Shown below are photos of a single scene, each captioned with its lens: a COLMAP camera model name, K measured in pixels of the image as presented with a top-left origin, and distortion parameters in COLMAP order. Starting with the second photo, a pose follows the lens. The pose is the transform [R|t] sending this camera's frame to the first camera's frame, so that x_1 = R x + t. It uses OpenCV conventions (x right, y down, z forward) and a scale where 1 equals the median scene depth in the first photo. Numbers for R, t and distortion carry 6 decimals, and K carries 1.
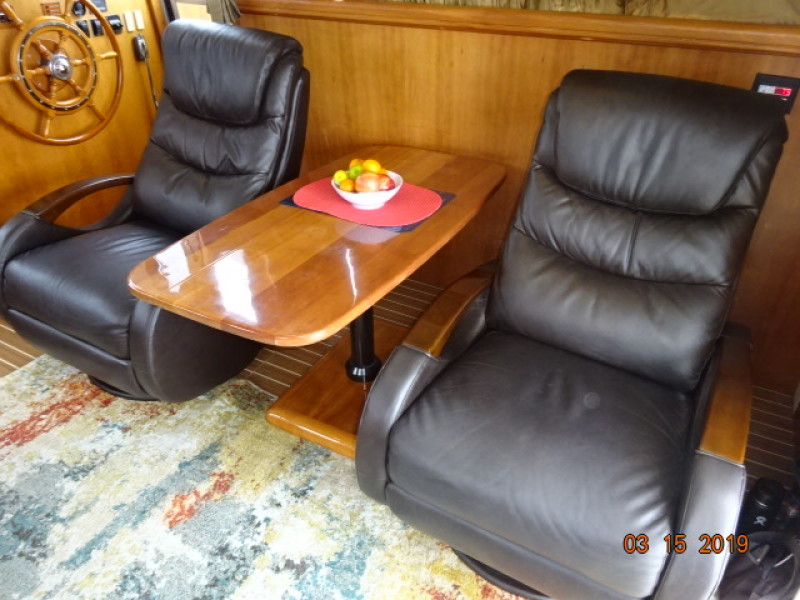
lens RADIAL K [[589.0, 0, 400.2], [0, 589.0, 304.2], [0, 0, 1]] dist [0.012560, -0.015868]
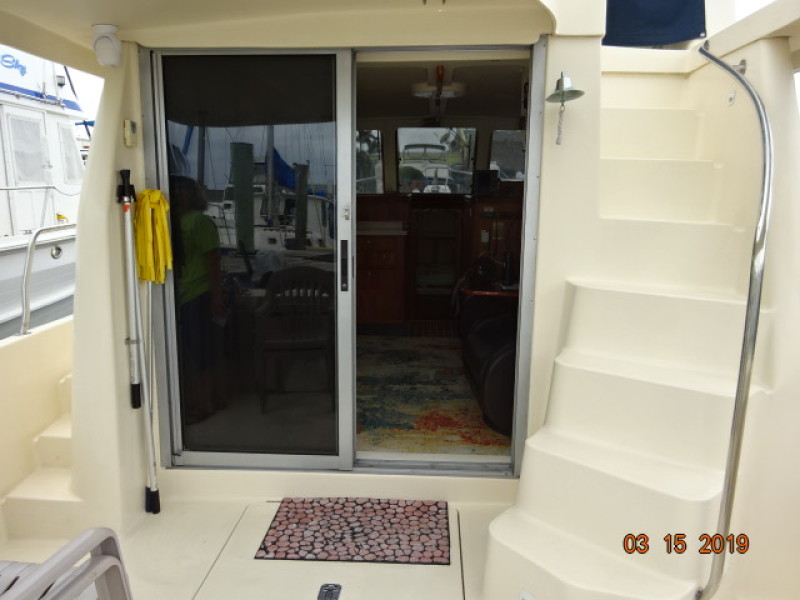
lens RADIAL K [[589.0, 0, 402.4], [0, 589.0, 299.4], [0, 0, 1]] dist [0.012560, -0.015868]
pose [[0.431479, 0.162446, -0.887376, 1.608678], [-0.502681, 0.860086, -0.086974, 0.350998], [0.749091, 0.483595, 0.452768, -0.409800]]
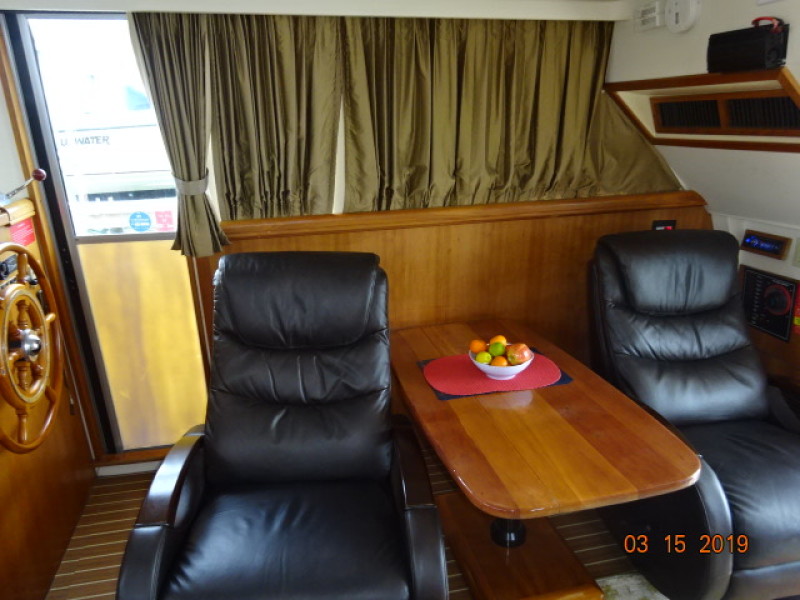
lens RADIAL K [[589.0, 0, 400.4], [0, 589.0, 296.3], [0, 0, 1]] dist [0.012560, -0.015868]
pose [[0.750725, -0.217738, 0.623701, -0.845998], [0.383486, 0.912398, -0.143064, -0.216172], [-0.537913, 0.346583, 0.768459, 0.195023]]
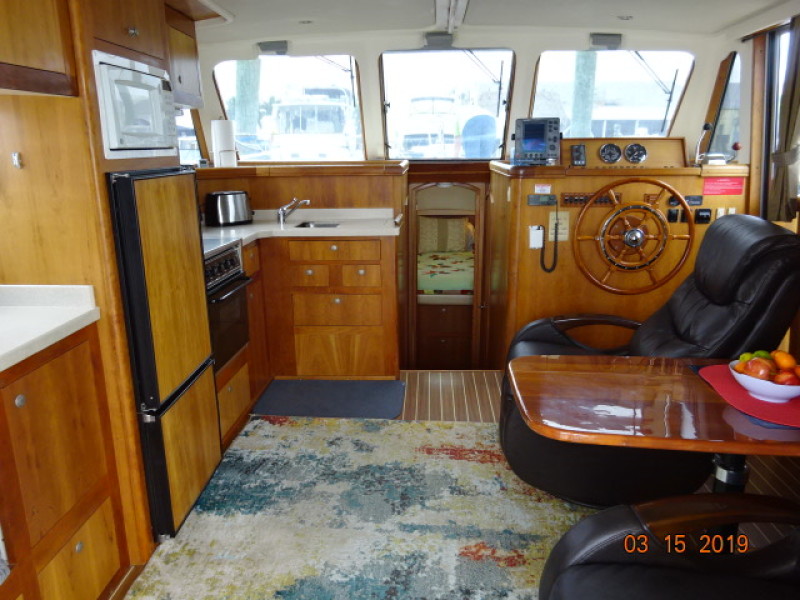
lens RADIAL K [[589.0, 0, 397.6], [0, 589.0, 297.3], [0, 0, 1]] dist [0.012560, -0.015868]
pose [[0.423310, 0.214928, -0.880122, 0.468882], [-0.490987, 0.870850, -0.023485, -0.001807], [0.761407, 0.442070, 0.474167, 0.059001]]
